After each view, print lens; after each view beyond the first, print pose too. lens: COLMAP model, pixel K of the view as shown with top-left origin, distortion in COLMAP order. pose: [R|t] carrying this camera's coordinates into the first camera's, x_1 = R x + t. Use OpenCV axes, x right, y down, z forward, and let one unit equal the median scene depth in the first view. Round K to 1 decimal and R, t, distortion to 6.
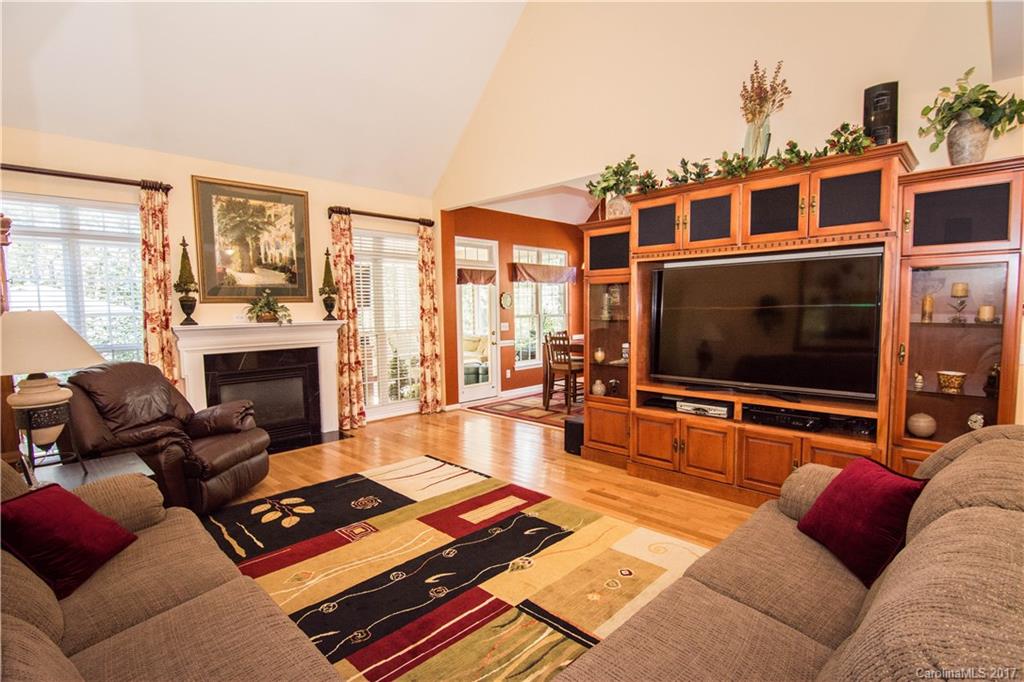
lens RADIAL K [[500.9, 0, 513.4], [0, 500.9, 344.8], [0, 0, 1]] dist [0.000513, -0.015059]
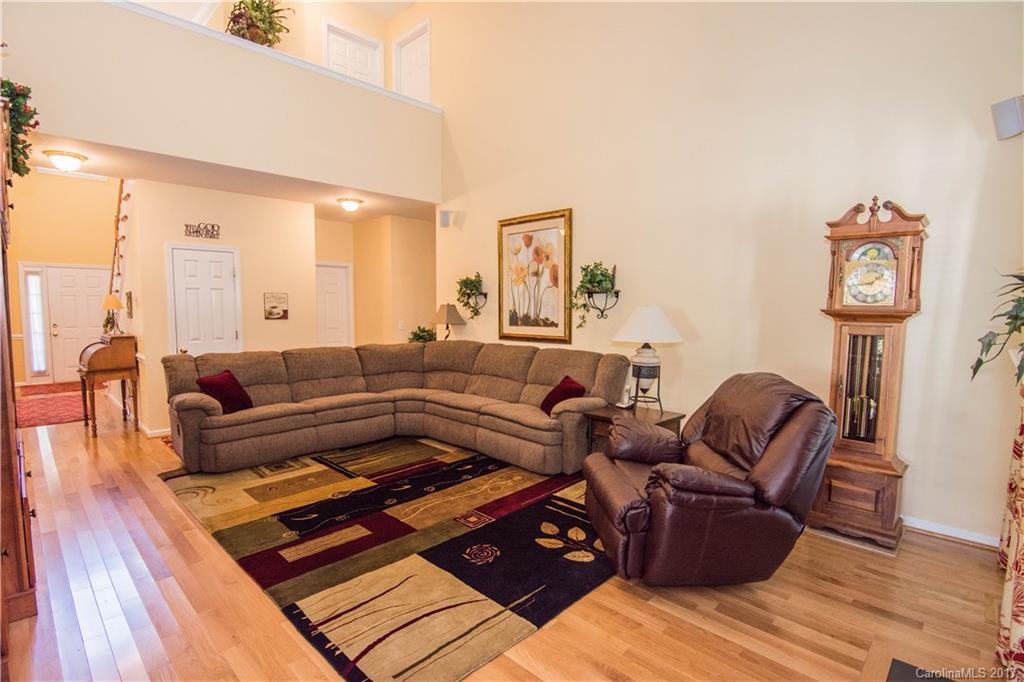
lens RADIAL K [[494.6, 0, 512.0], [0, 494.6, 341.0], [0, 0, 1]] dist [0.000523, 0.000123]
pose [[-0.999970, 0.007751, -0.000319, -0.355032], [0.007620, 0.989155, 0.146678, -0.132101], [0.001452, 0.146671, -0.989184, 1.771330]]
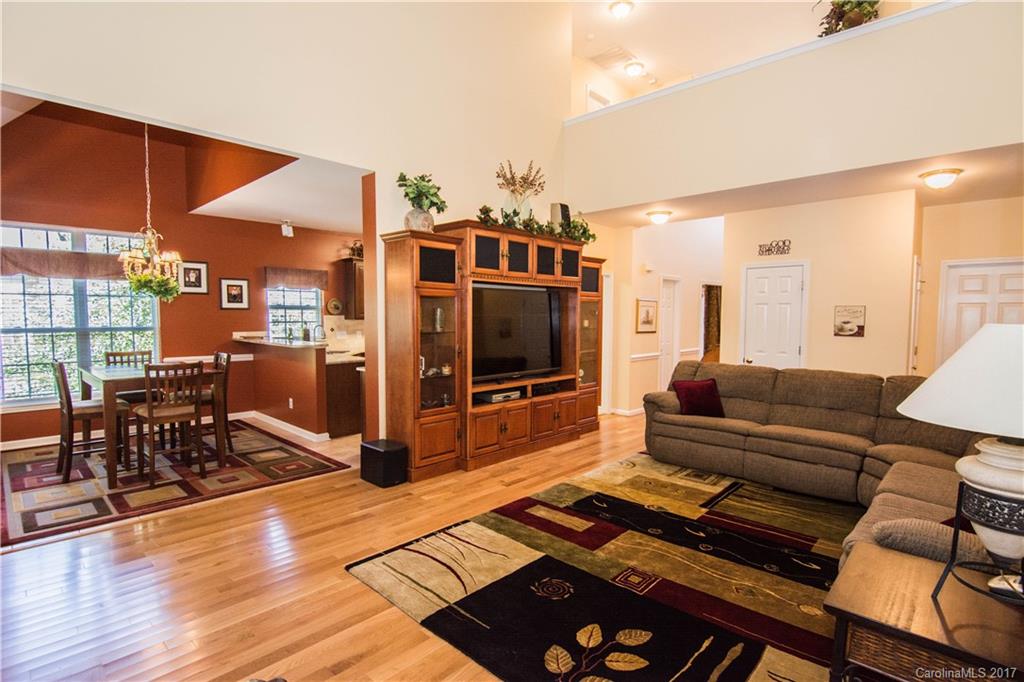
lens RADIAL K [[500.9, 0, 513.4], [0, 500.9, 344.8], [0, 0, 1]] dist [0.000513, -0.015059]
pose [[-0.022574, -0.046434, 0.998666, -1.030831], [0.070972, 0.996326, 0.047929, -0.077333], [-0.997223, 0.071960, -0.019195, 1.077967]]
